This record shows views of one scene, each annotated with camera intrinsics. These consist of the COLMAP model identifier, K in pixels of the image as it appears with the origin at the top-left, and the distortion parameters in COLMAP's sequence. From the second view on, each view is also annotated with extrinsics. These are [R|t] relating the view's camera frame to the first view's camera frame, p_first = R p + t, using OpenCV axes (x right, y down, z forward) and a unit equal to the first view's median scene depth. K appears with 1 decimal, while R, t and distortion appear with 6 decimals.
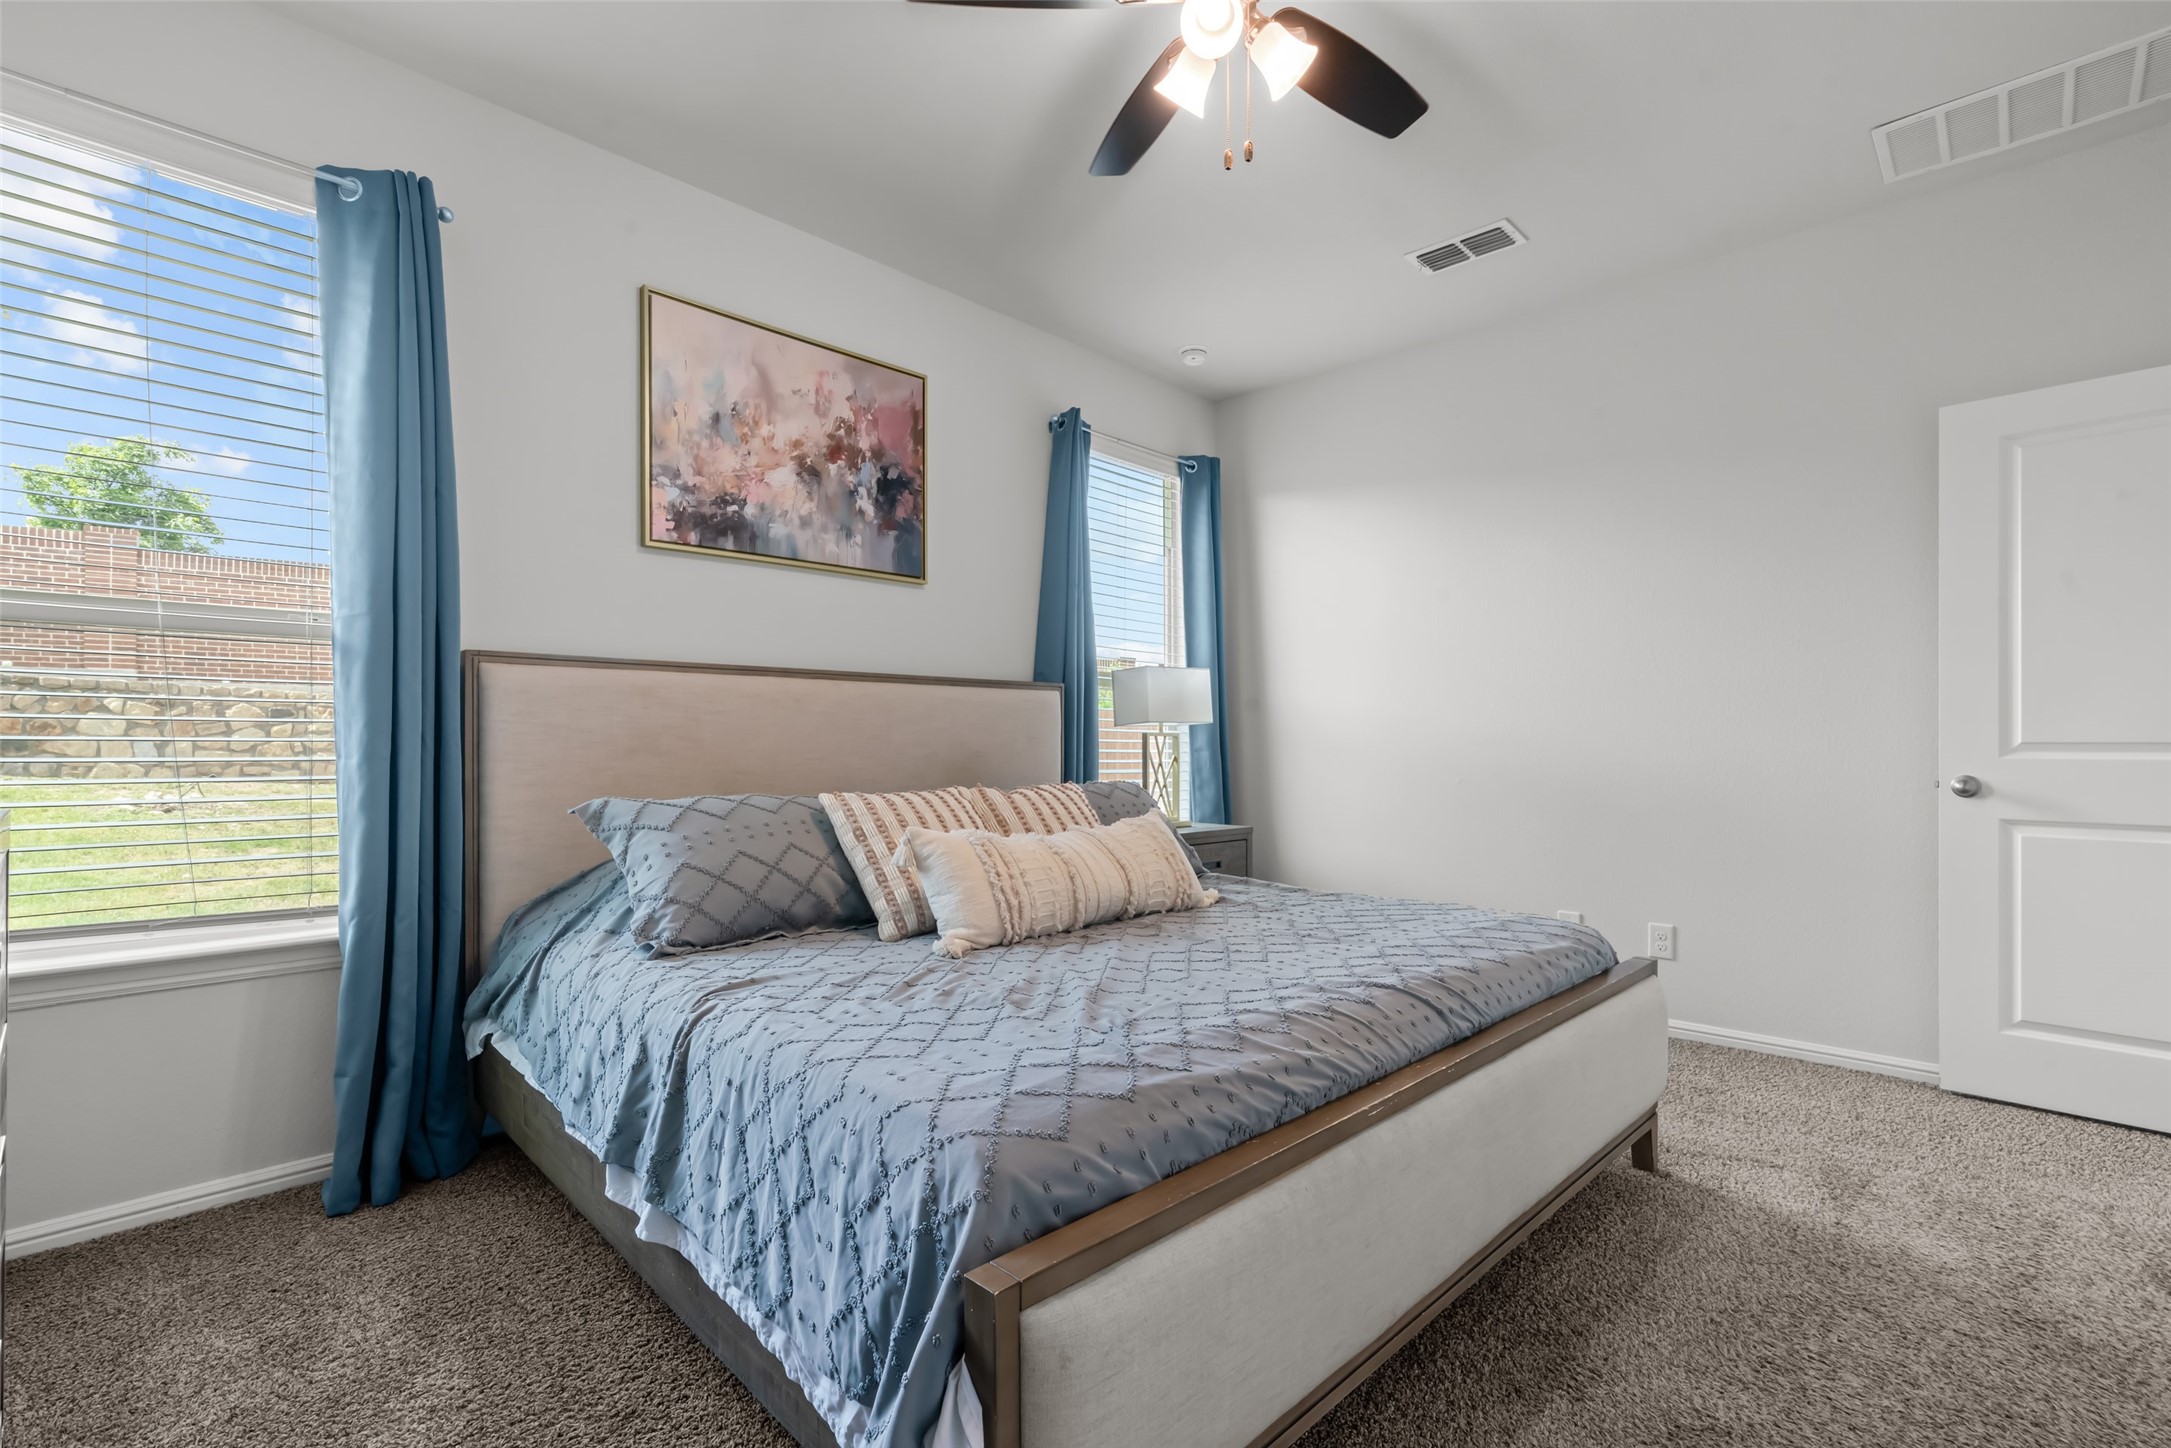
lens RADIAL K [[991.4, 0, 1082.5], [0, 991.4, 737.1], [0, 0, 1]] dist [-0.005846, 0.003471]
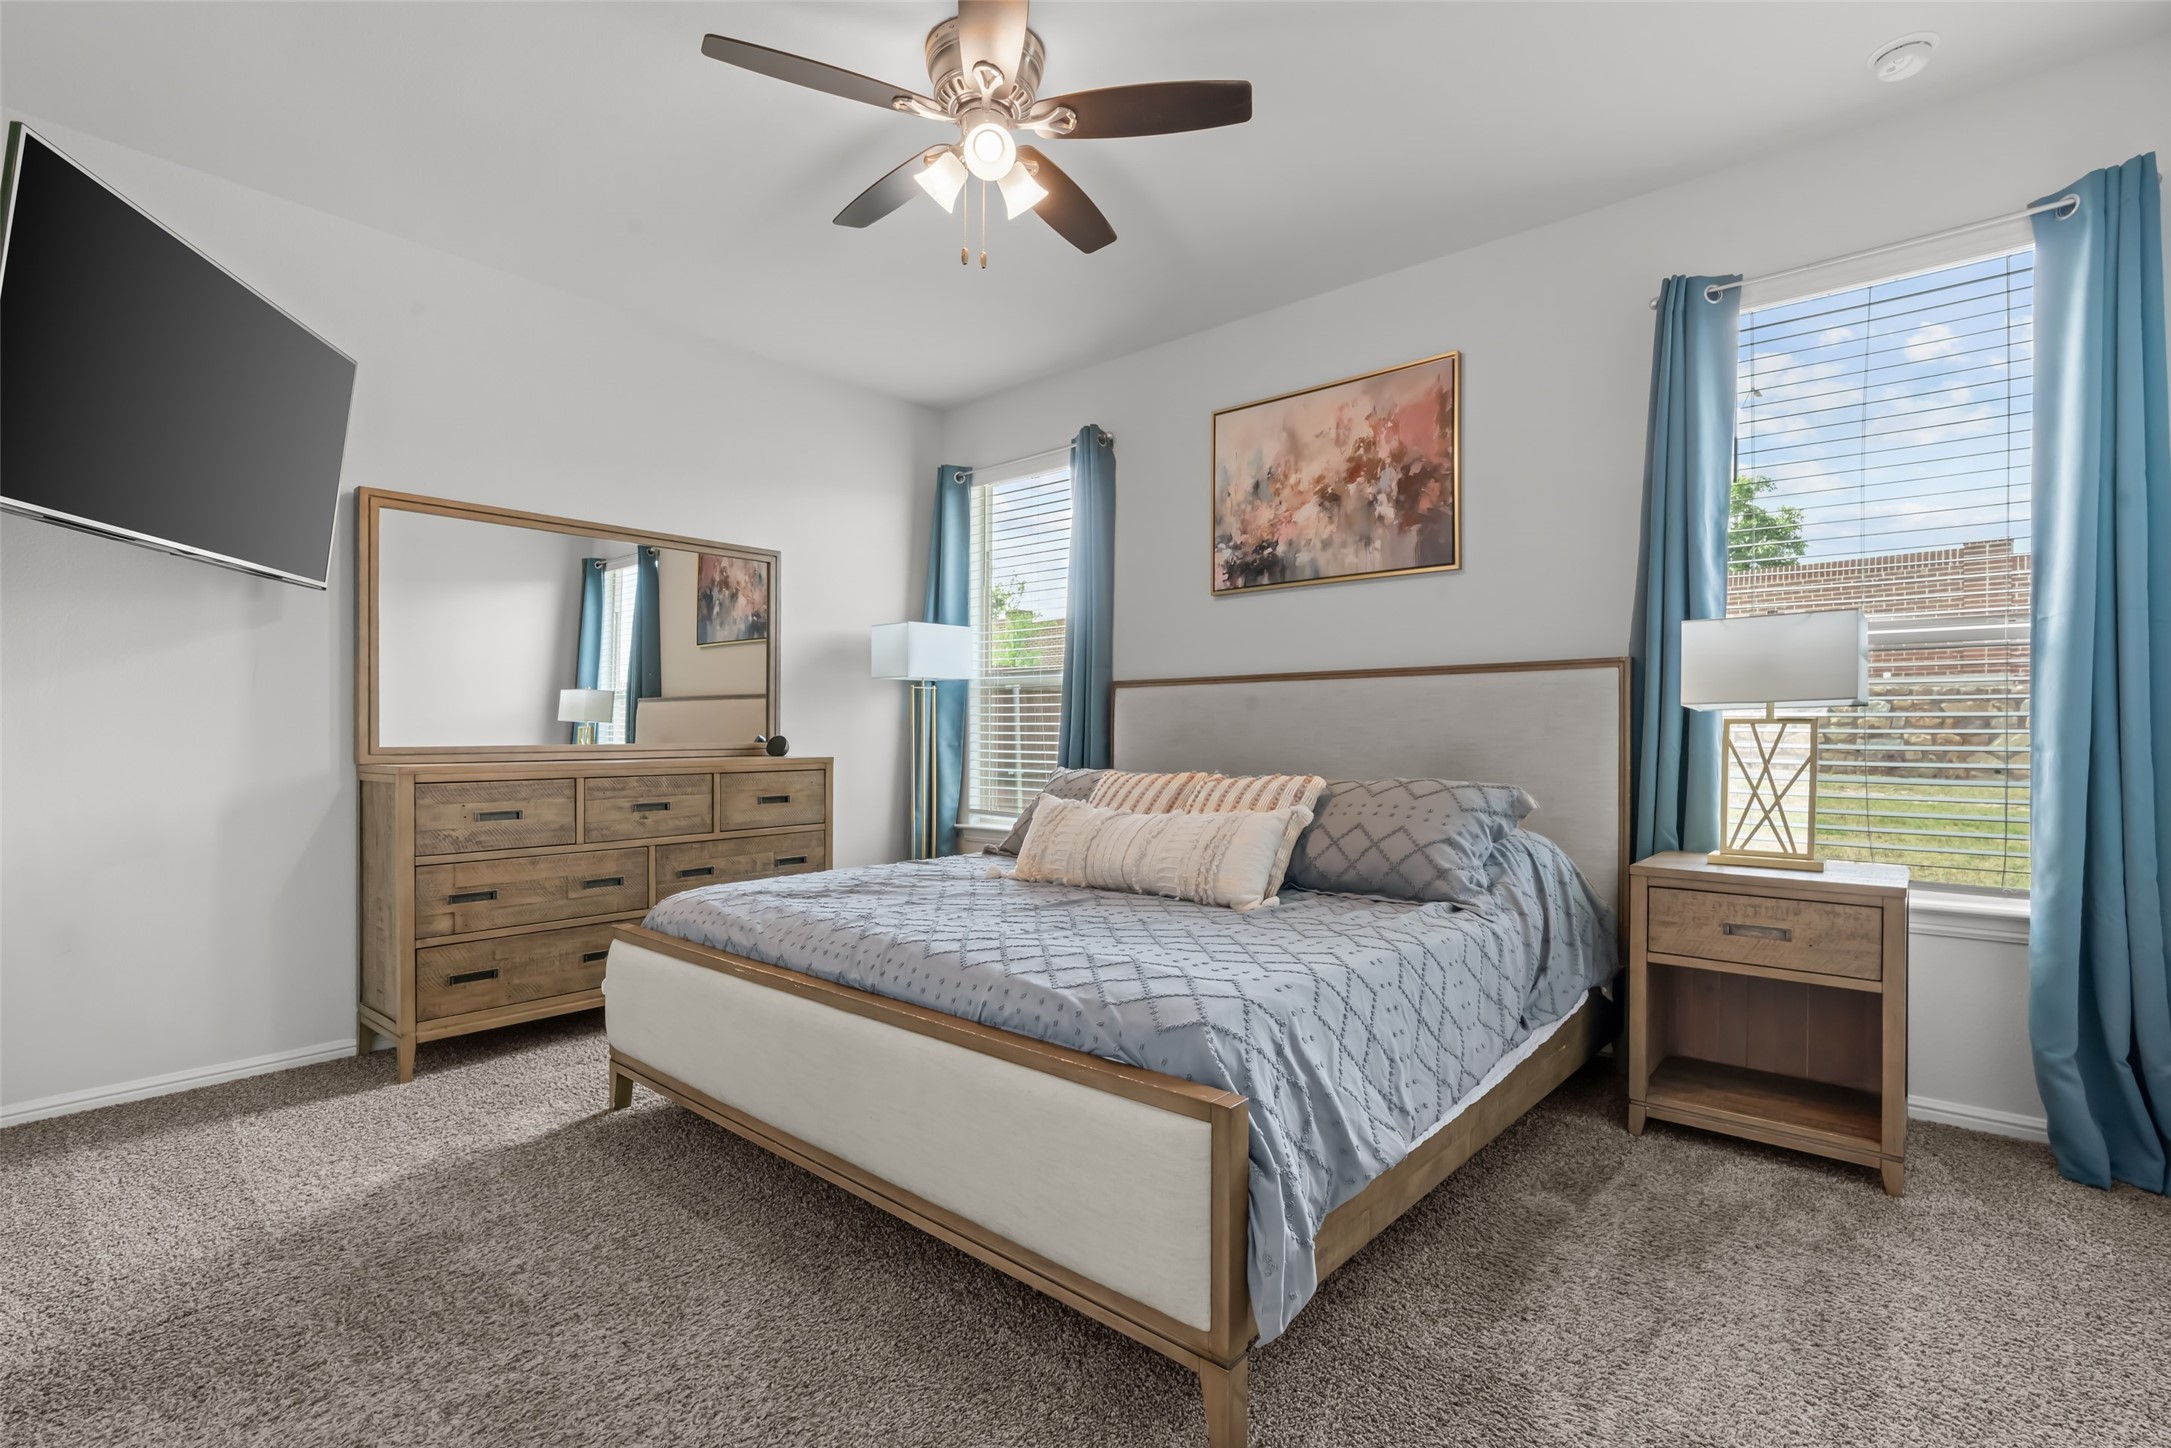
lens RADIAL K [[991.4, 0, 1082.8], [0, 991.4, 733.6], [0, 0, 1]] dist [-0.005846, 0.003471]
pose [[0.075128, -0.002101, -0.997172, 0.840073], [0.007326, 0.999972, -0.001555, 0.004246], [0.997147, -0.007188, 0.075141, 0.618304]]
